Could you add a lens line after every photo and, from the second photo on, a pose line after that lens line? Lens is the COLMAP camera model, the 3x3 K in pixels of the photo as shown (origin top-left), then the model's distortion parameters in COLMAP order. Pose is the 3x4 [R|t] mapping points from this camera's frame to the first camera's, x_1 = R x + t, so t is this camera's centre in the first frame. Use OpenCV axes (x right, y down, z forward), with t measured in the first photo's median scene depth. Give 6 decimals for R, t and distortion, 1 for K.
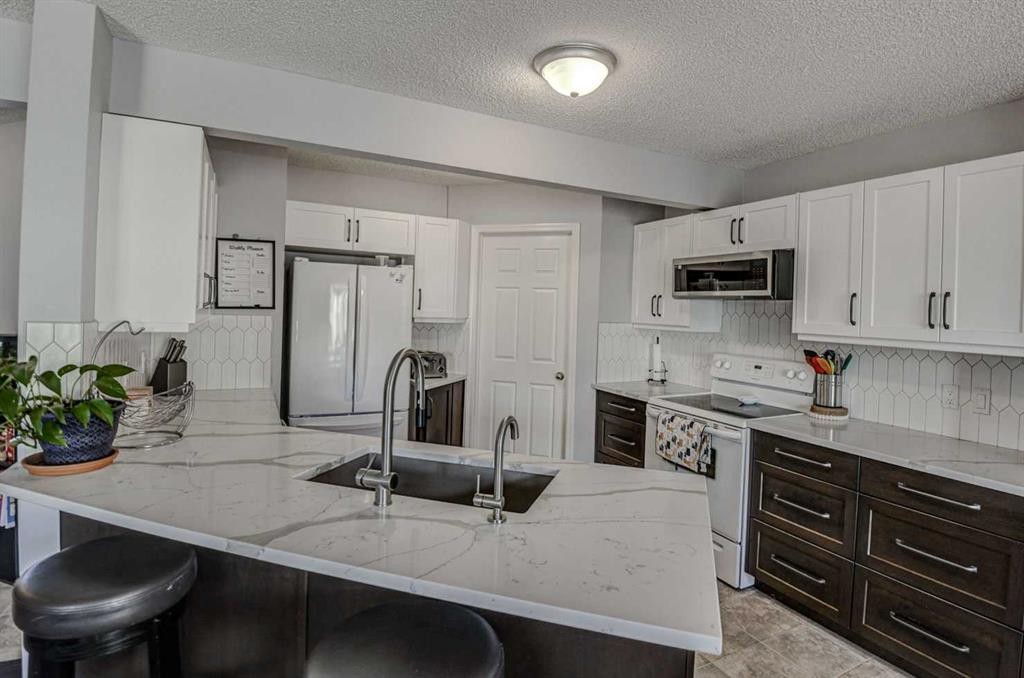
lens RADIAL K [[533.2, 0, 537.7], [0, 533.2, 310.2], [0, 0, 1]] dist [-0.000957, -0.000673]
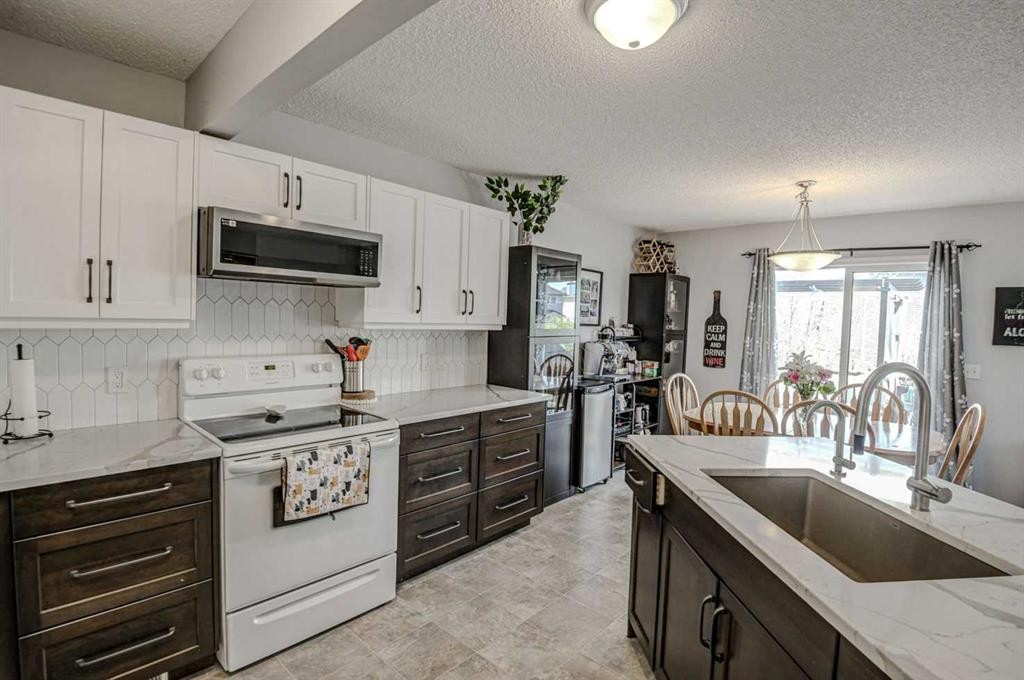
lens RADIAL K [[490.0, 0, 514.7], [0, 490.0, 336.7], [0, 0, 1]] dist [-0.028197, -0.000608]
pose [[-0.322027, -0.082142, 0.943160, -0.396537], [-0.039570, 0.996526, 0.073279, -0.005916], [-0.945903, -0.013724, -0.324158, 0.927987]]
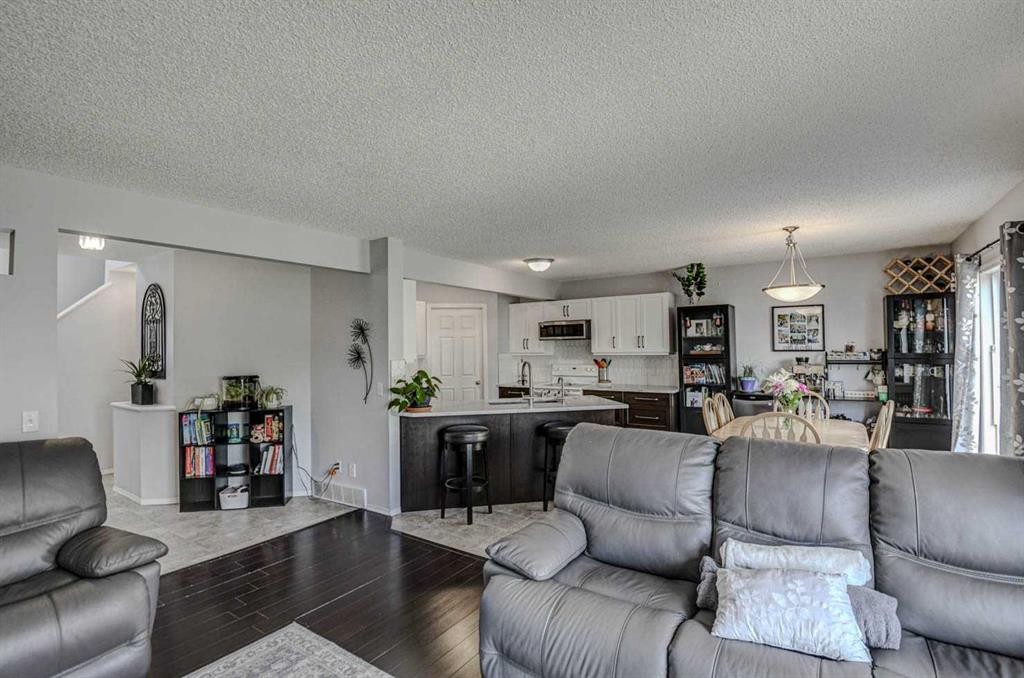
lens RADIAL K [[490.0, 0, 514.7], [0, 490.0, 335.7], [0, 0, 1]] dist [-0.028197, -0.000608]
pose [[0.892696, -0.032154, 0.449510, -0.802935], [0.043224, 0.998962, -0.014382, -0.017246], [-0.448581, 0.032269, 0.893159, -0.827491]]
